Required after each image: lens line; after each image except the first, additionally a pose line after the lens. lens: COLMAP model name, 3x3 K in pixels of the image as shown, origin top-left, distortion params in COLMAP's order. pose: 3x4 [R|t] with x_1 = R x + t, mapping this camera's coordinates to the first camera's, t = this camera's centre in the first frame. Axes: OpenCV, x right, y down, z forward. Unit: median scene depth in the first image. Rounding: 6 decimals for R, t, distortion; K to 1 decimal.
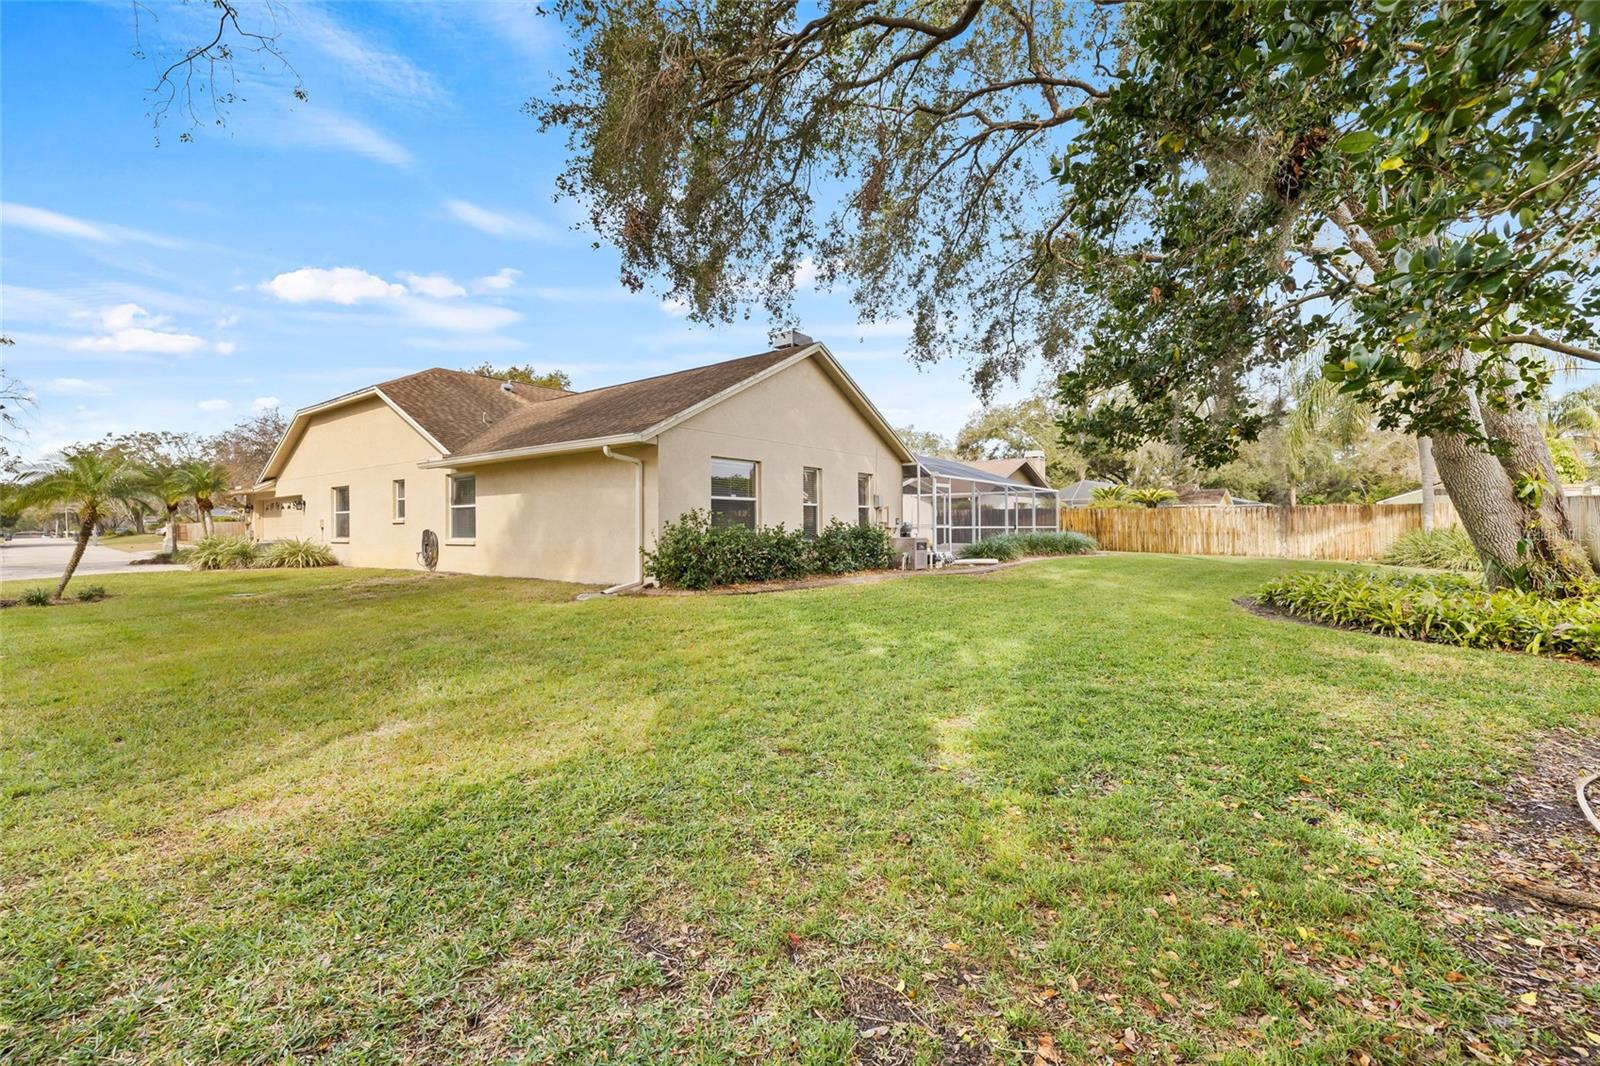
lens RADIAL K [[679.2, 0, 799.1], [0, 679.2, 528.7], [0, 0, 1]] dist [0.001914, -0.000789]
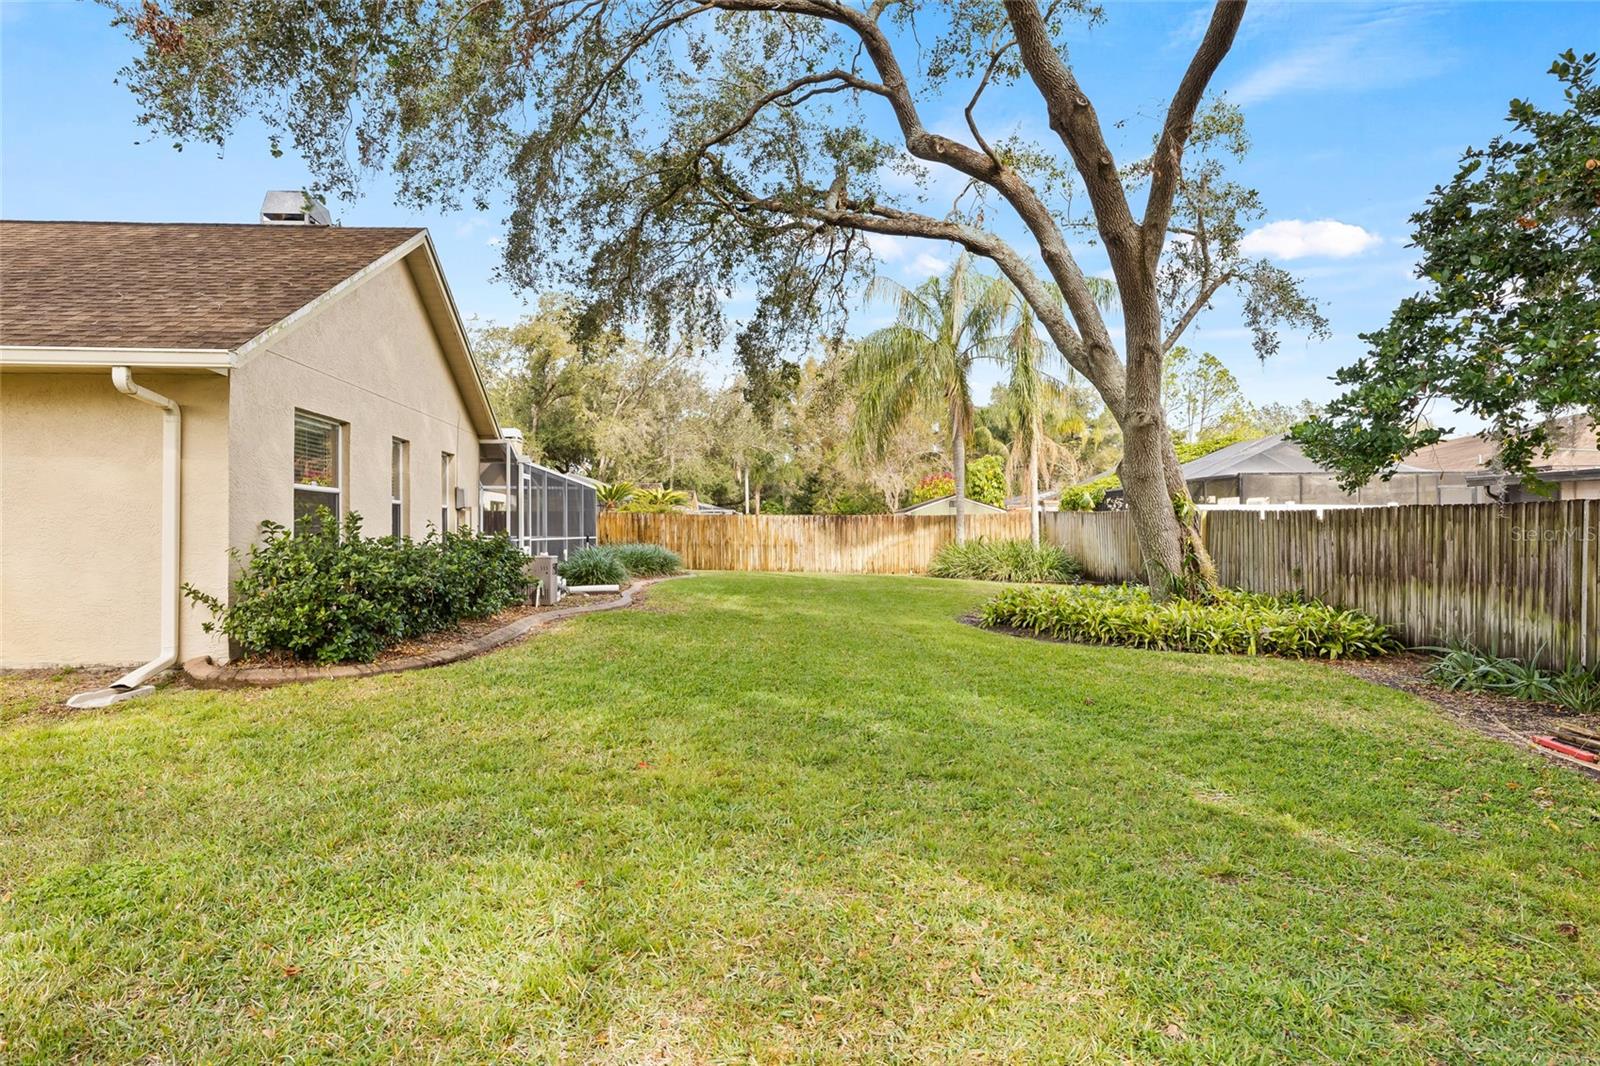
lens RADIAL K [[959.9, 0, 799.8], [0, 959.9, 536.9], [0, 0, 1]] dist [-0.006461, -0.001282]
pose [[0.741011, 0.002968, 0.671487, -0.239634], [-0.003576, 0.999993, -0.000474, -0.005118], [-0.671484, -0.002050, 0.741016, 0.131592]]
